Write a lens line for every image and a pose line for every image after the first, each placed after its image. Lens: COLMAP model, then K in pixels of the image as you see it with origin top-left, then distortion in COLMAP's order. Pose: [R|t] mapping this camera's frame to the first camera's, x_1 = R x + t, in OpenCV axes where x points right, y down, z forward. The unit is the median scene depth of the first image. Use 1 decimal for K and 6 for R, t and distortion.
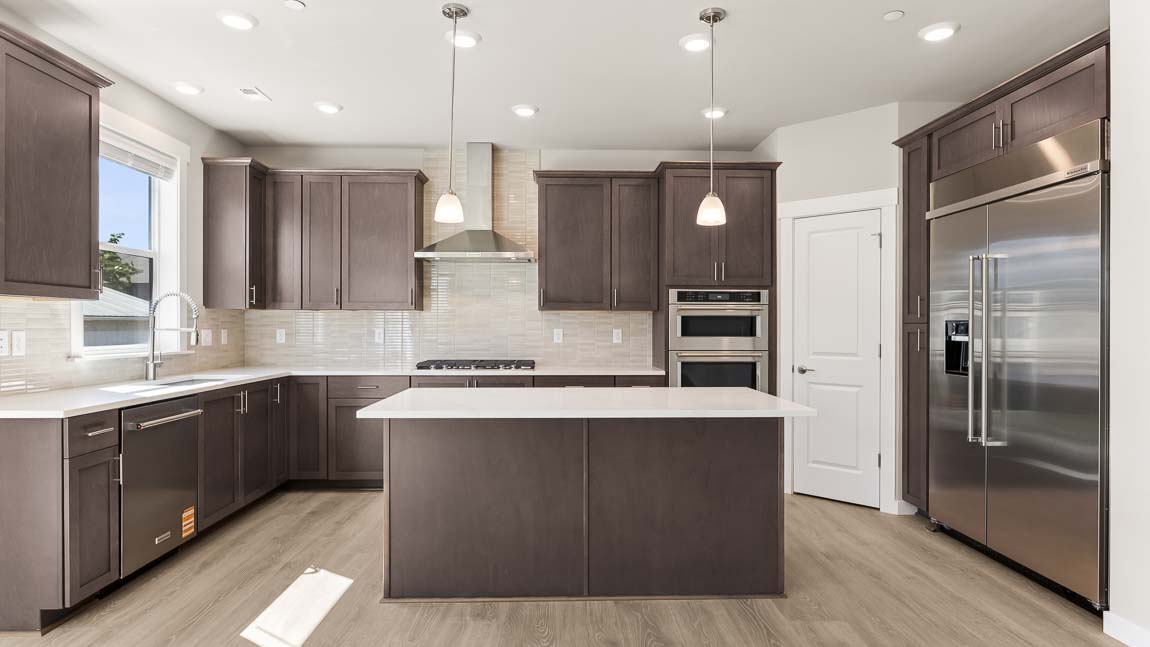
lens RADIAL K [[644.5, 0, 577.7], [0, 644.5, 326.2], [0, 0, 1]] dist [0.003187, 0.000134]
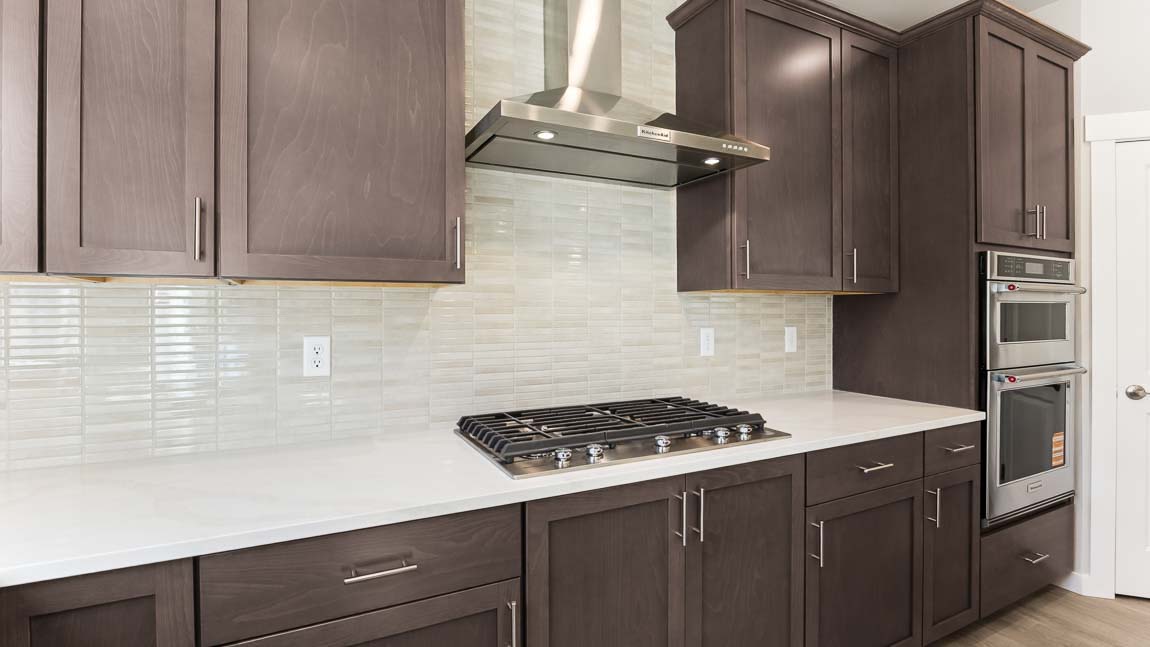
lens RADIAL K [[546.4, 0, 571.9], [0, 546.4, 312.4], [0, 0, 1]] dist [-0.007187, -0.001109]
pose [[0.908762, -0.003931, 0.417297, -0.300104], [0.001768, 0.999983, 0.005568, -0.010423], [-0.417311, -0.004322, 0.908753, 0.661919]]
